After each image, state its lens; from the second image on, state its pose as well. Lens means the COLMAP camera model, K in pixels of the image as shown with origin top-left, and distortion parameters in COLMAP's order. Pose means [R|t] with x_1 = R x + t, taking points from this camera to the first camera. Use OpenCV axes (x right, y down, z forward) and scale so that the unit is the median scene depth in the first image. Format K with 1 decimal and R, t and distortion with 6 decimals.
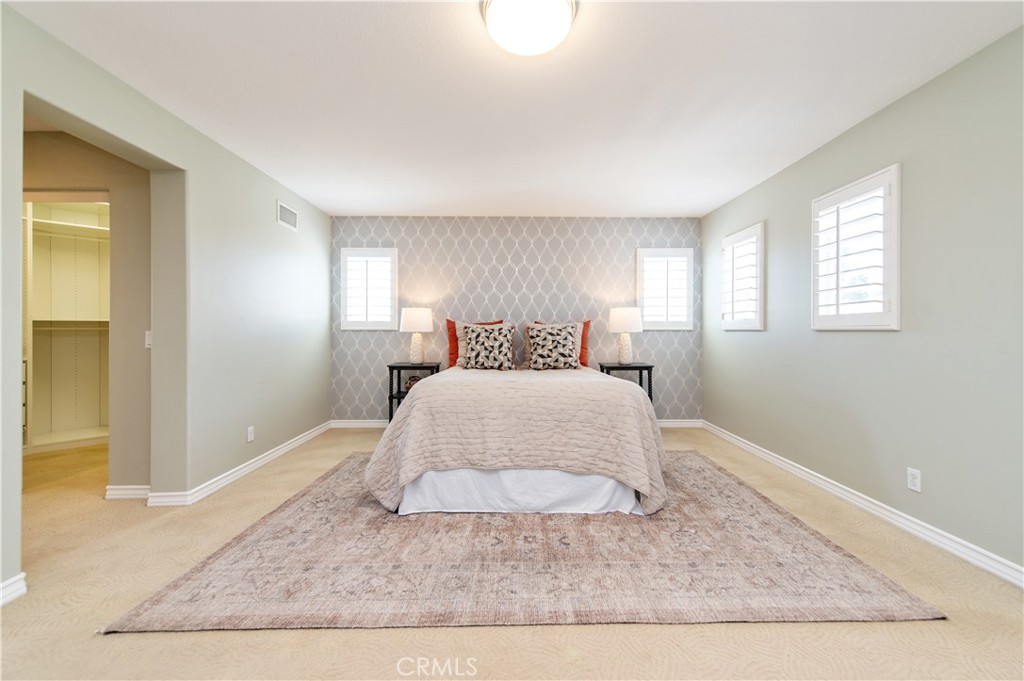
lens RADIAL K [[400.5, 0, 511.6], [0, 400.5, 333.8], [0, 0, 1]] dist [0.009999, -0.002879]
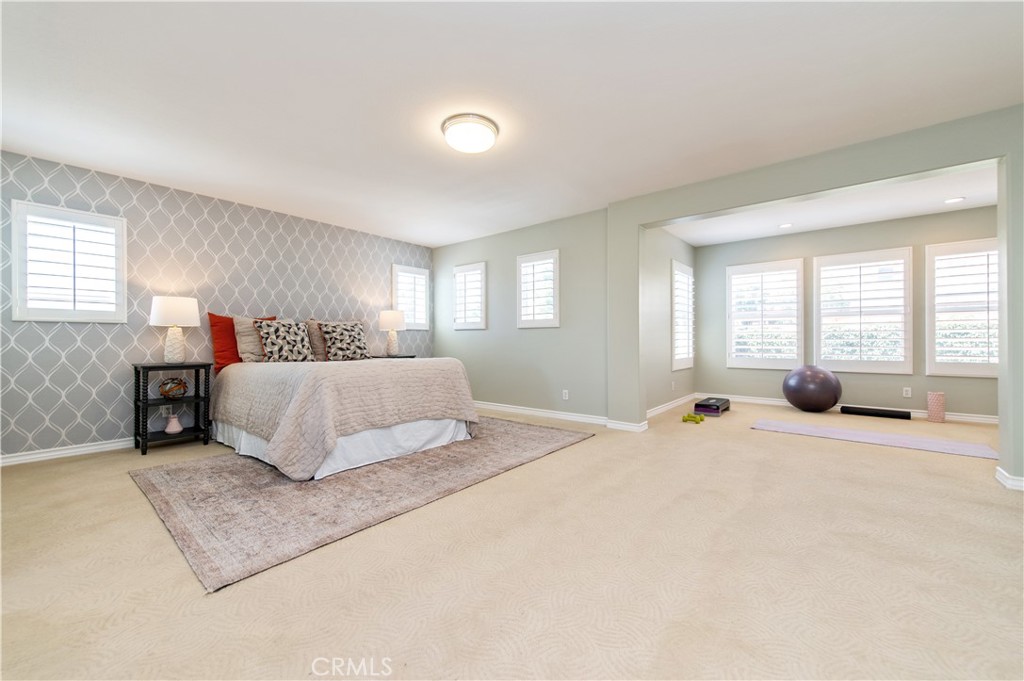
lens RADIAL K [[400.5, 0, 507.7], [0, 400.5, 344.3], [0, 0, 1]] dist [0.009999, -0.002879]
pose [[0.643964, -0.009147, 0.765001, -0.492654], [0.006519, 0.999958, 0.006469, 0.038441], [-0.765028, 0.000821, 0.643996, -0.093314]]
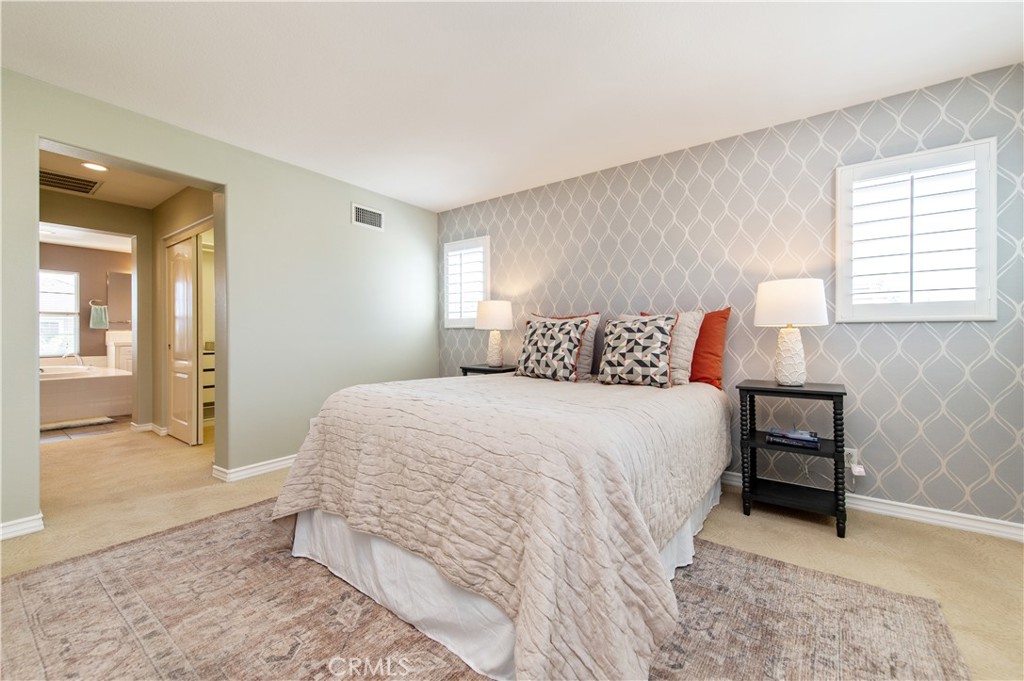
lens RADIAL K [[400.5, 0, 509.5], [0, 400.5, 335.3], [0, 0, 1]] dist [0.009999, -0.002879]
pose [[0.806914, -0.000715, -0.590668, 0.331453], [-0.000708, 0.999997, -0.002177, 0.011241], [0.590668, 0.002175, 0.806912, 0.374698]]
